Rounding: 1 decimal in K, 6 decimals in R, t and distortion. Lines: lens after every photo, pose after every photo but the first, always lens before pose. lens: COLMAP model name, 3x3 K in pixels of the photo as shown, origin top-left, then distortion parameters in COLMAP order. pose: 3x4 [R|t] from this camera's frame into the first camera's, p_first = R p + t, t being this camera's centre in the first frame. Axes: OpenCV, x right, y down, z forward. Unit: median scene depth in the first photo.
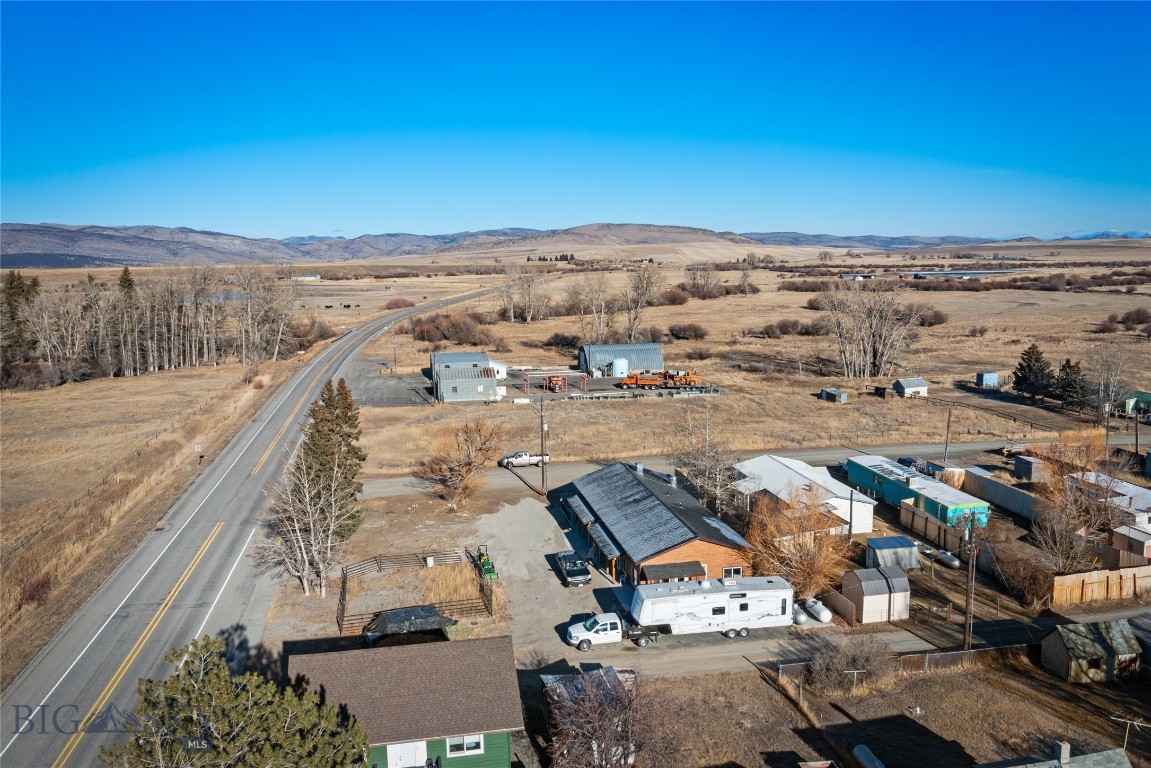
lens RADIAL K [[908.1, 0, 574.9], [0, 908.1, 384.1], [0, 0, 1]] dist [-0.017233, -0.006415]
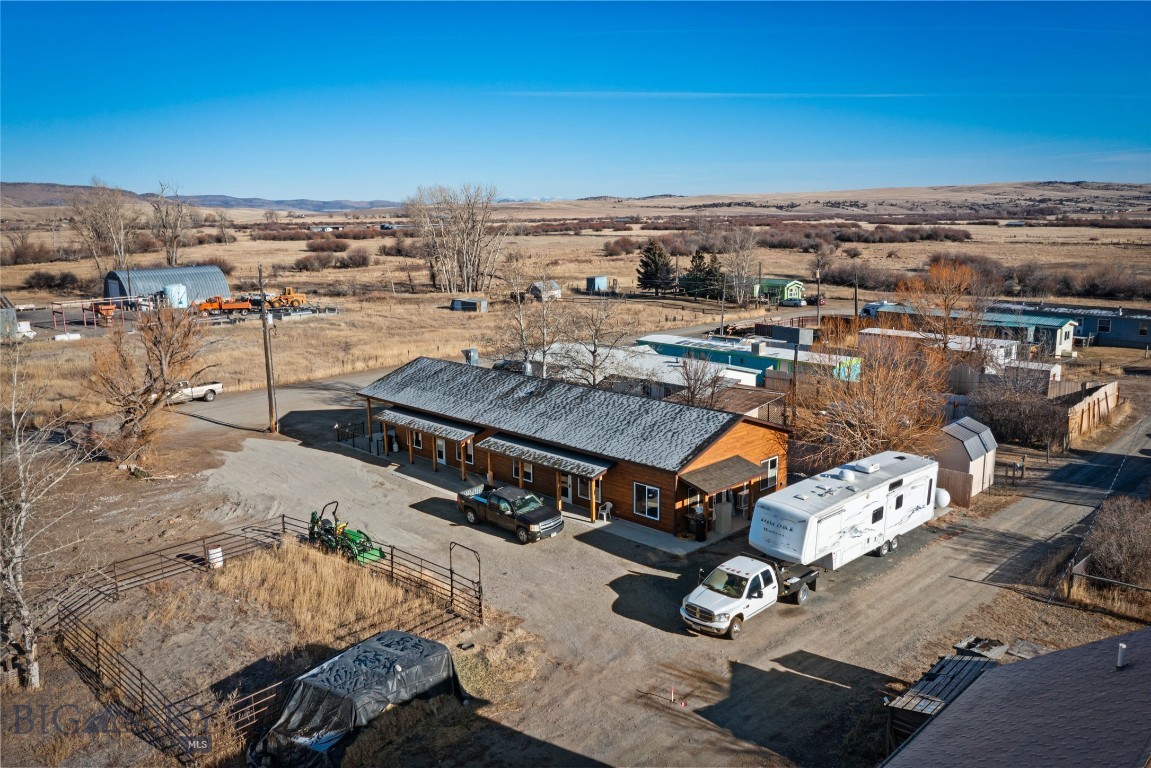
lens RADIAL K [[908.1, 0, 575.7], [0, 908.1, 382.9], [0, 0, 1]] dist [-0.017233, -0.006415]
pose [[0.829929, -0.103422, 0.548199, -0.296246], [0.081271, 0.994596, 0.064601, 0.099901], [-0.551918, -0.009061, 0.833849, 0.561623]]
